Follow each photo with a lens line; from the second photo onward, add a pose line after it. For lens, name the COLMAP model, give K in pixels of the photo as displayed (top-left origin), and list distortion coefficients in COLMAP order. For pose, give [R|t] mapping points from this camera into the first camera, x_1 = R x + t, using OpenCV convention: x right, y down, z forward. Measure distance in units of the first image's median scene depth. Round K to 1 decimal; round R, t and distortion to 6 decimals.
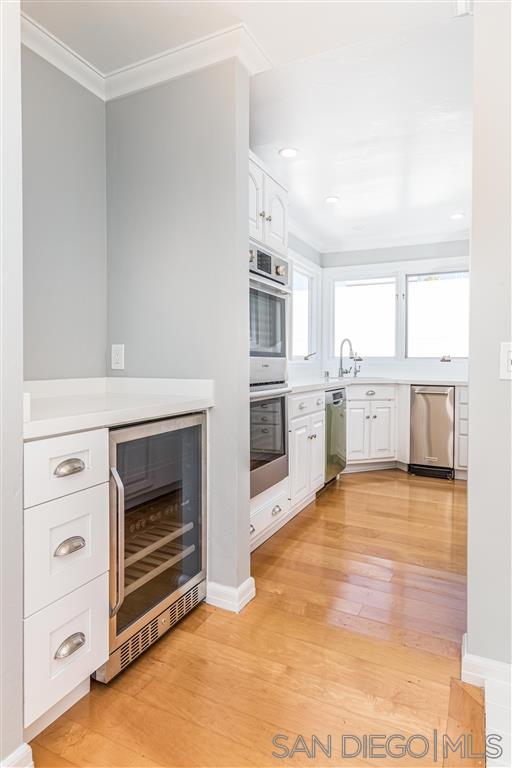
lens RADIAL K [[444.0, 0, 254.4], [0, 444.0, 365.0], [0, 0, 1]] dist [-0.000850, -0.000318]
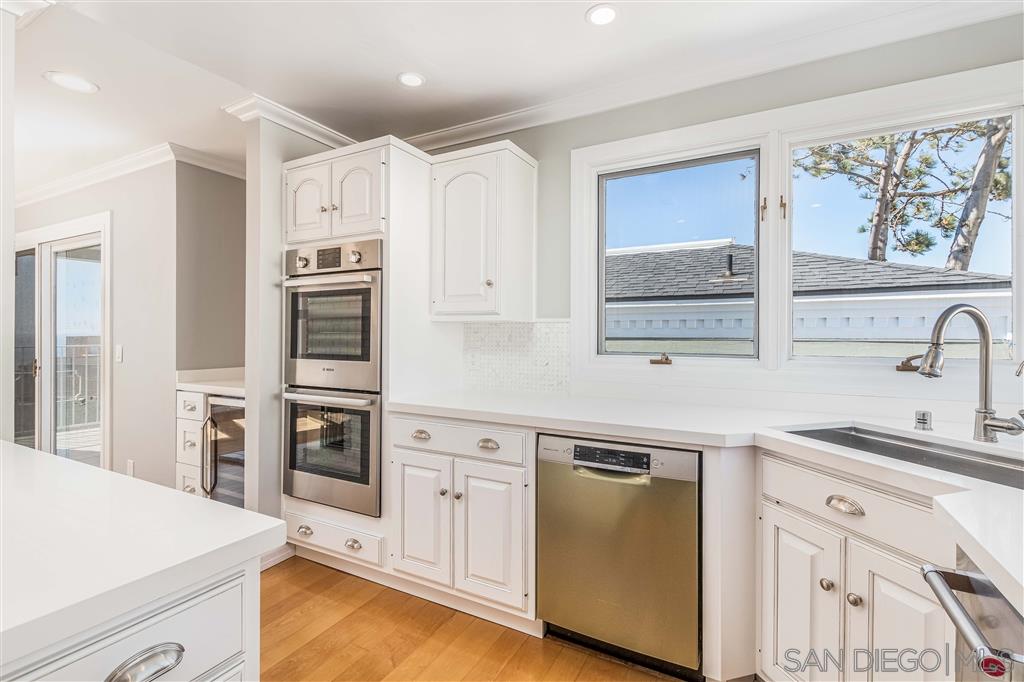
lens RADIAL K [[471.0, 0, 521.6], [0, 471.0, 331.3], [0, 0, 1]] dist [0.000612, 0.000060]
pose [[-0.027660, -0.011943, -0.999546, 0.547951], [-0.009237, 0.999889, -0.011691, -0.038753], [0.999575, 0.008909, -0.027767, 0.788938]]
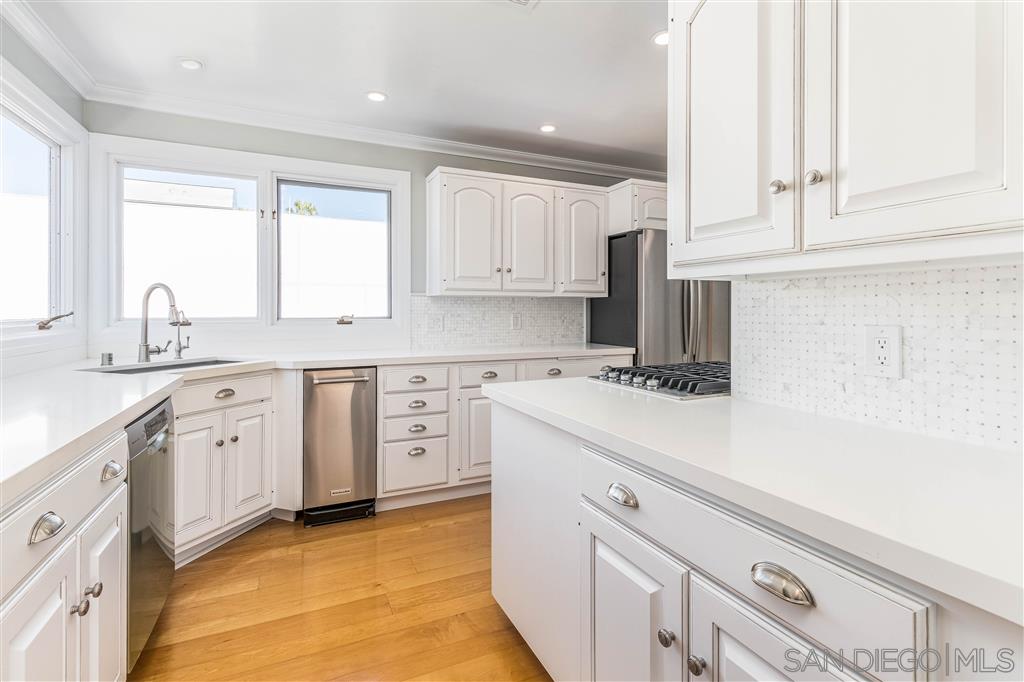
lens RADIAL K [[495.1, 0, 514.8], [0, 495.1, 307.8], [0, 0, 1]] dist [0.021860, -0.000120]
pose [[0.632600, -0.001755, 0.774477, 0.030527], [0.009928, 0.999934, -0.005844, -0.027091], [-0.774415, 0.011386, 0.632576, 0.378069]]
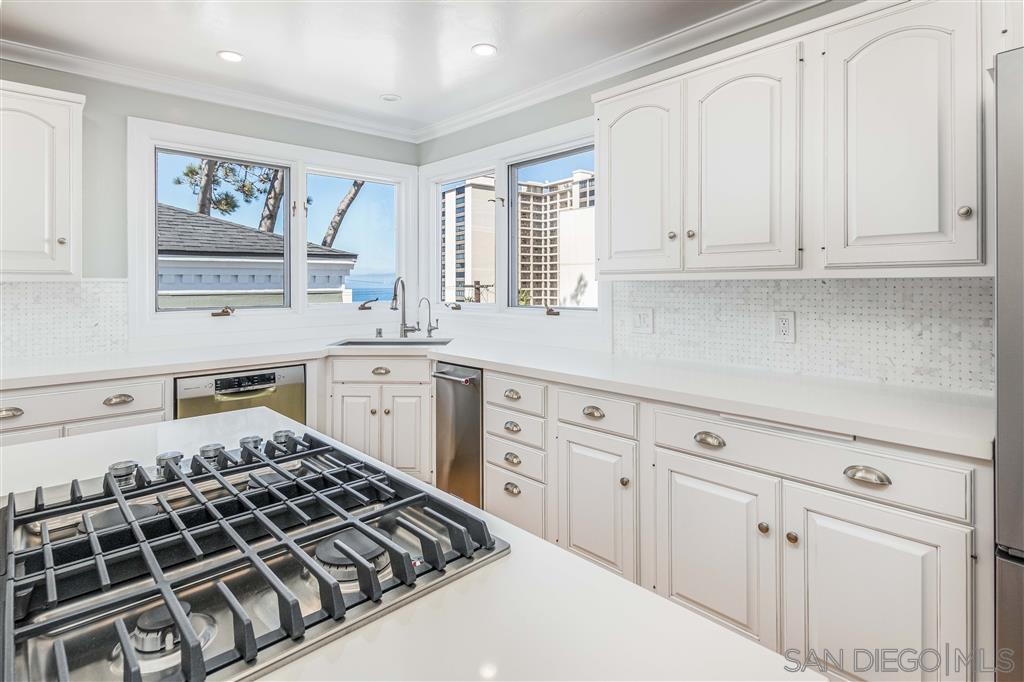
lens RADIAL K [[526.2, 0, 502.1], [0, 526.2, 281.2], [0, 0, 1]] dist [0.026815, -0.000217]
pose [[0.932771, -0.012299, -0.360261, 0.652256], [0.007958, 0.999877, -0.013530, -0.045156], [0.360383, 0.009753, 0.932754, 0.390822]]
